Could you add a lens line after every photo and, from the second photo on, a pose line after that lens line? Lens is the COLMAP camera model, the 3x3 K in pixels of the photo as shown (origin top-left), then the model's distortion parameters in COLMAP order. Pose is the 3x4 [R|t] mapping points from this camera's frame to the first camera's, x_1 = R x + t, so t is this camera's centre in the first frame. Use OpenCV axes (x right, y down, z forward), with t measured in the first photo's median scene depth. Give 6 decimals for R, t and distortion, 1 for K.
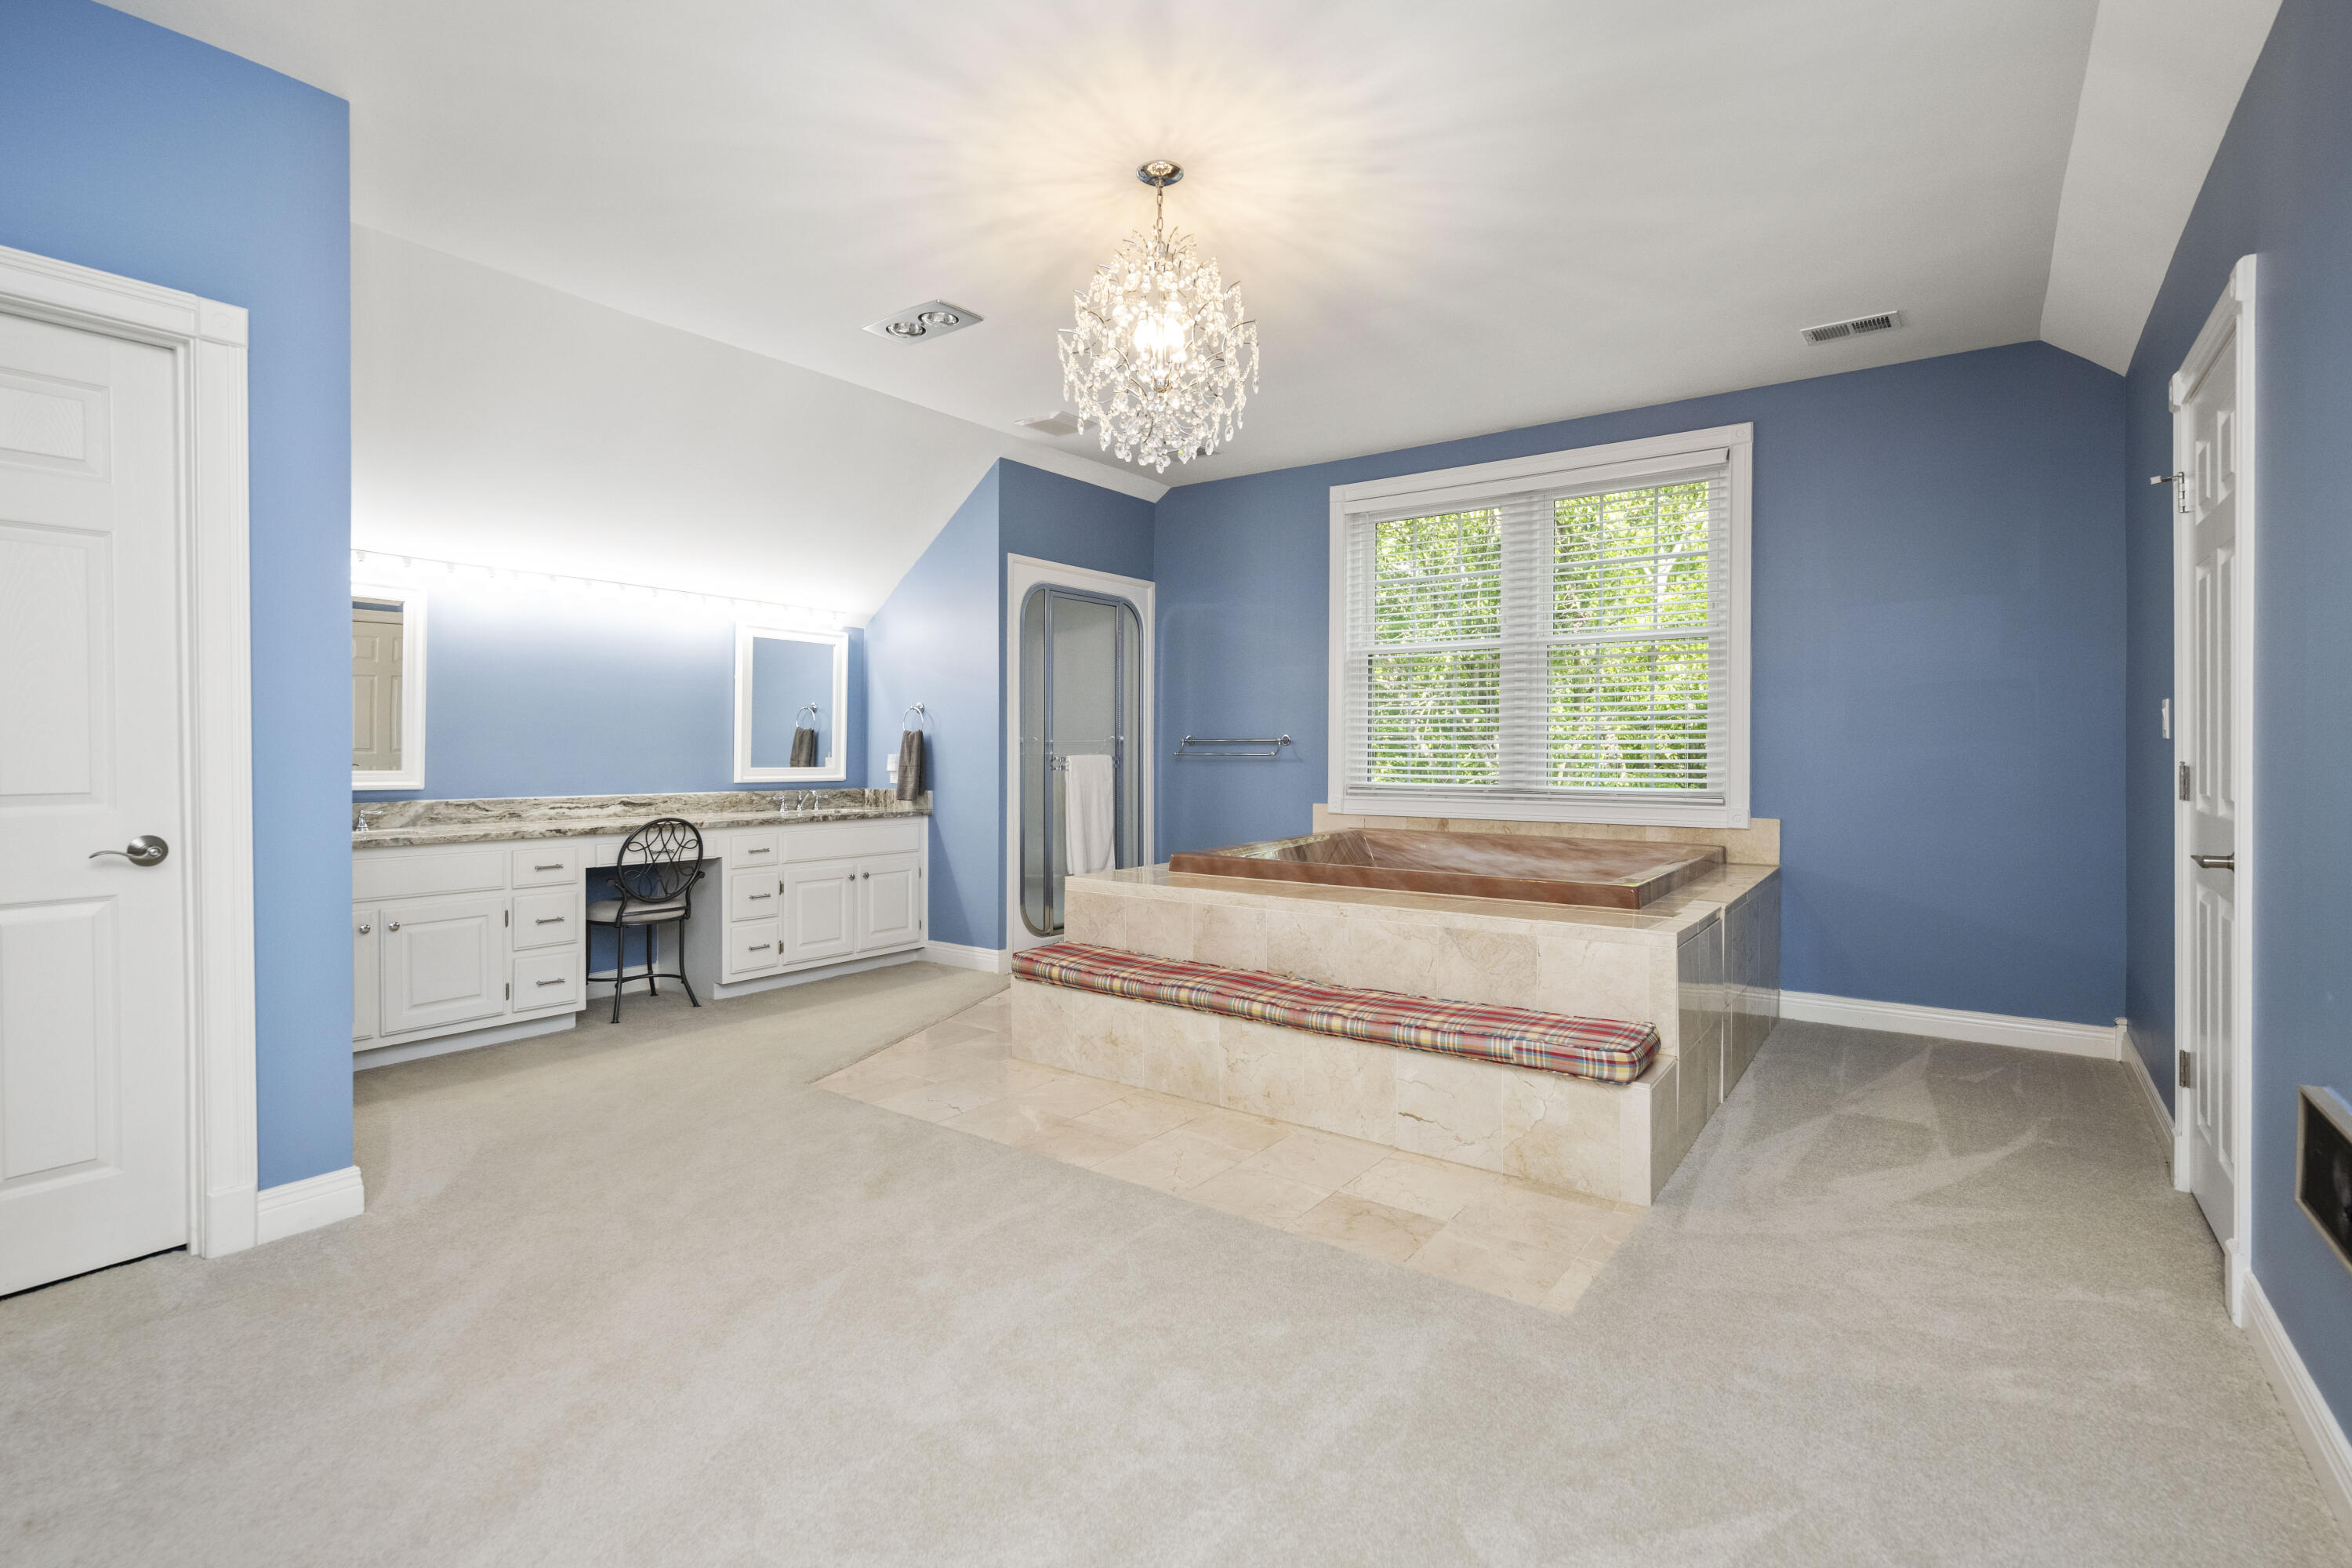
lens RADIAL K [[1110.2, 0, 1171.3], [0, 1110.2, 747.0], [0, 0, 1]] dist [-0.000234, -0.000034]
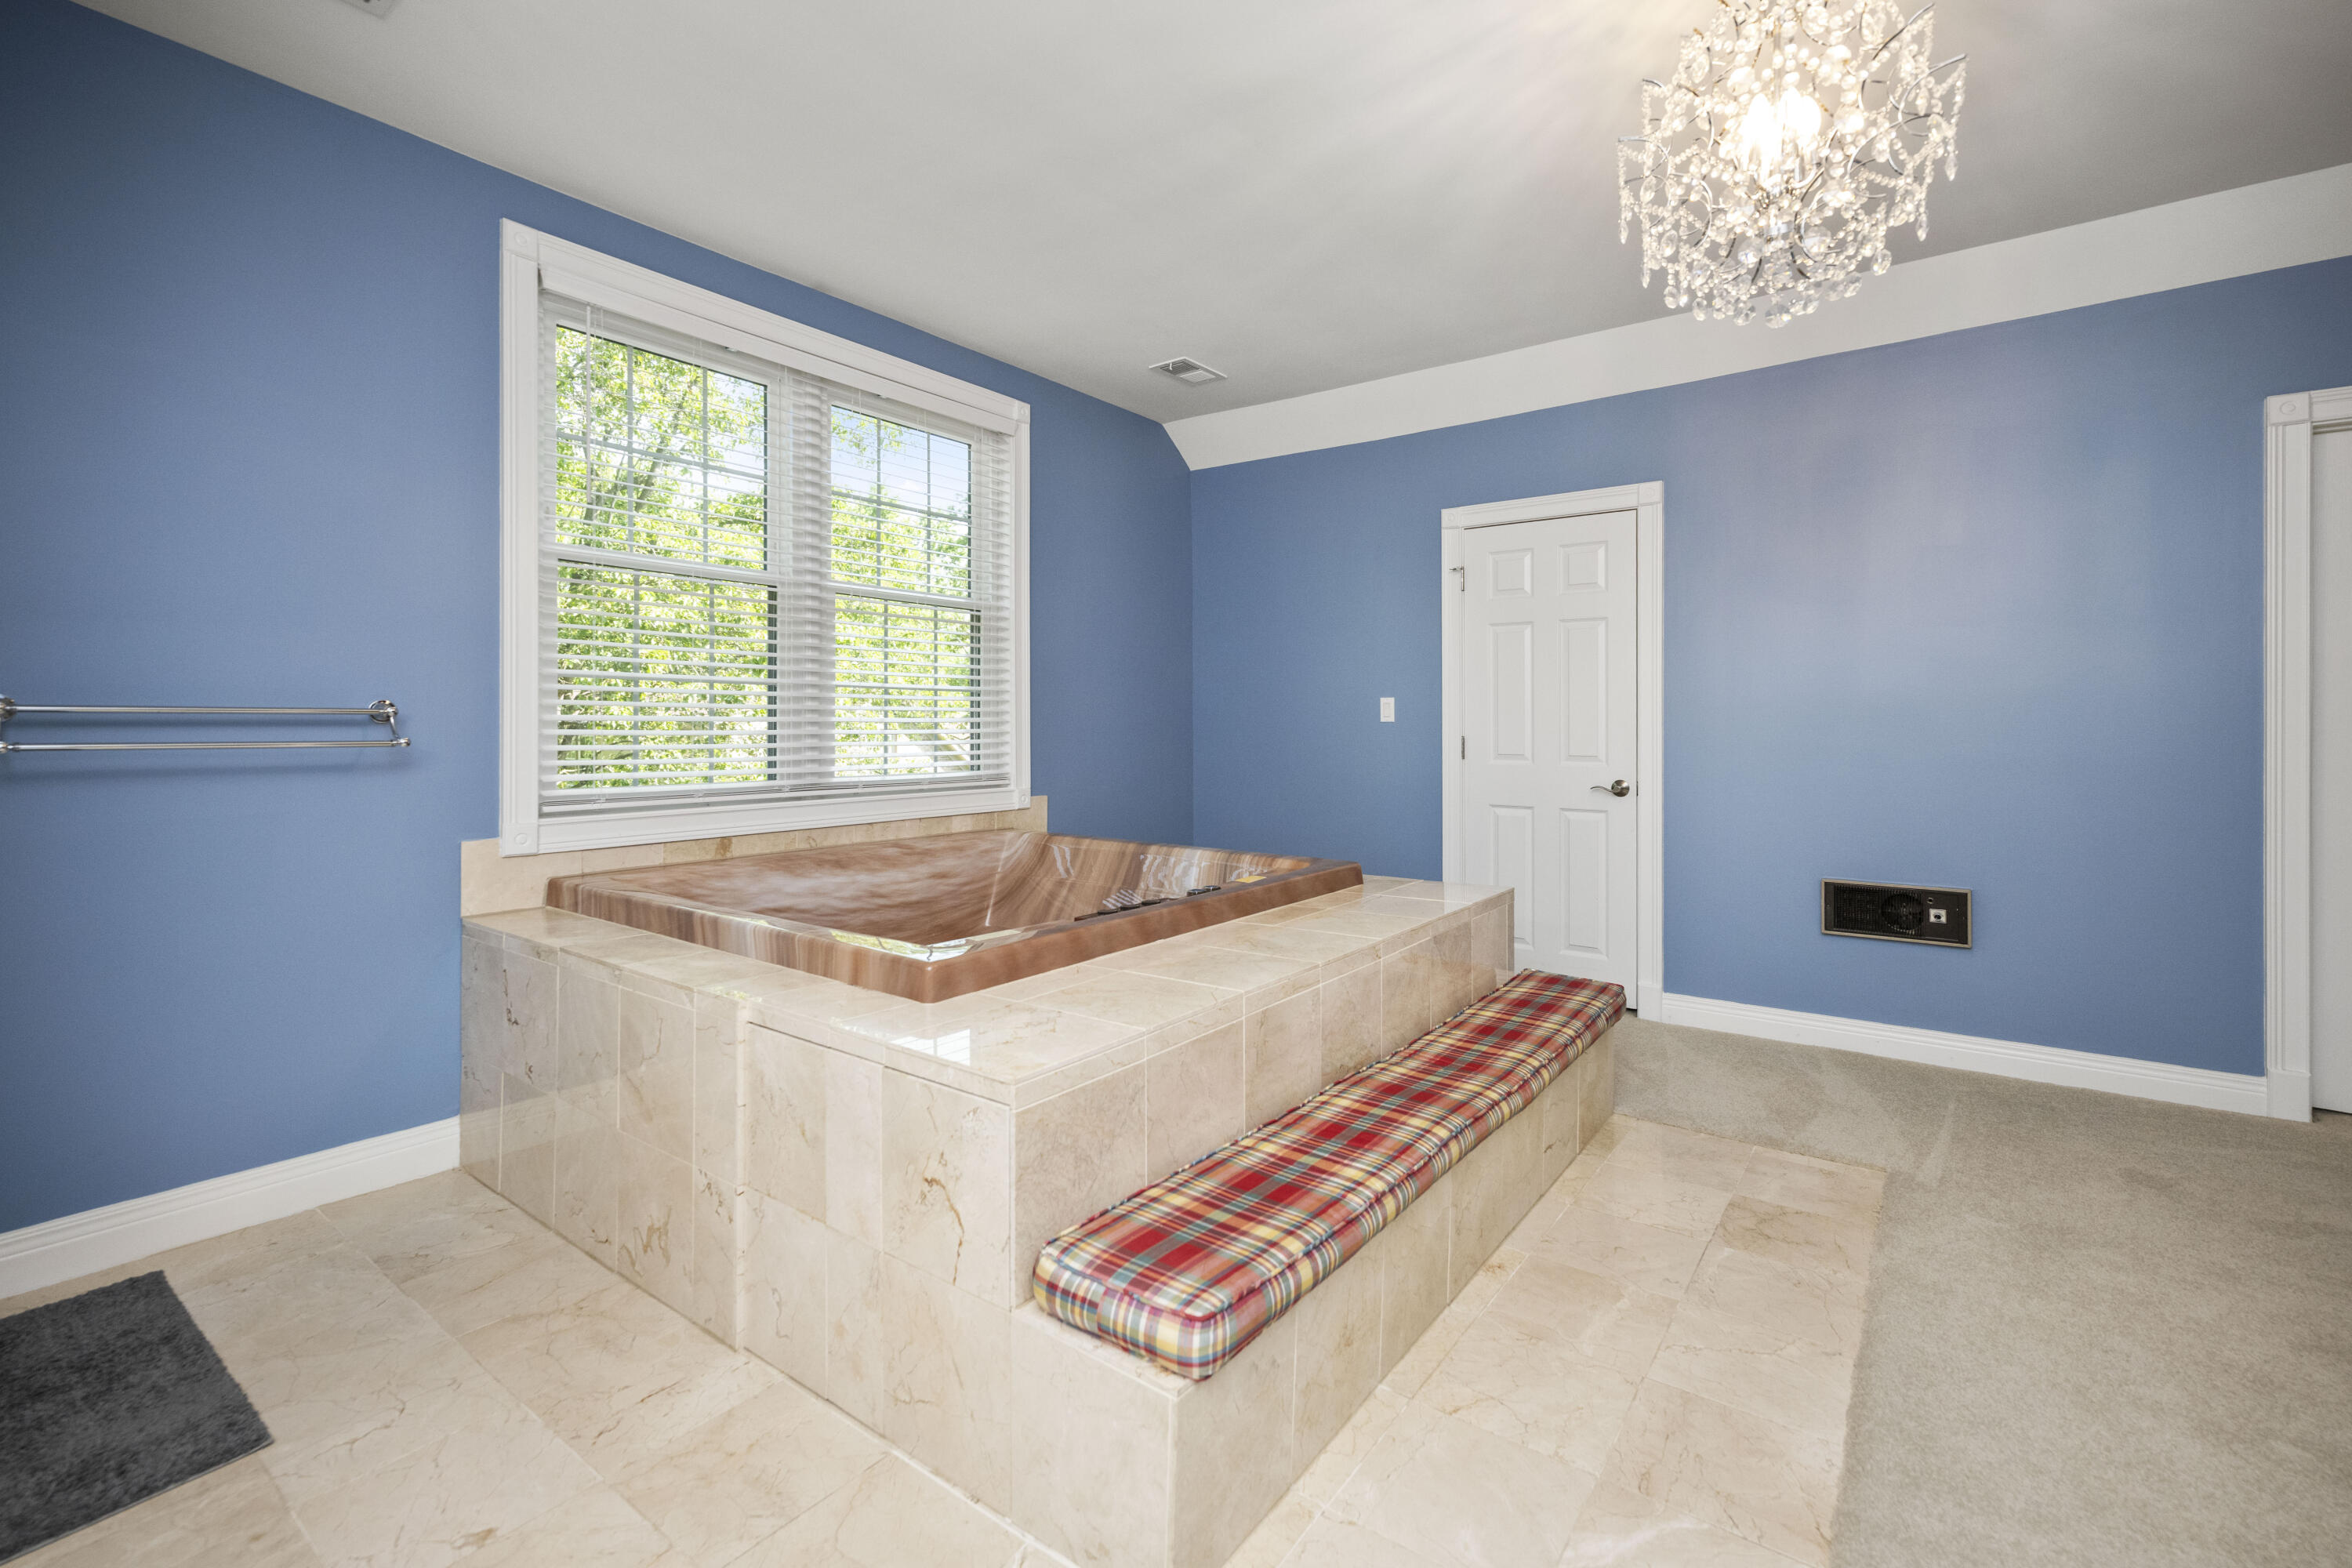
lens RADIAL K [[1008.8, 0, 1173.2], [0, 1008.8, 723.6], [0, 0, 1]] dist [0.002280, 0.000145]
pose [[0.019681, -0.000523, 0.999806, -0.382749], [-0.003113, 0.999995, 0.000584, -0.003473], [-0.999801, -0.003124, 0.019680, 0.825672]]
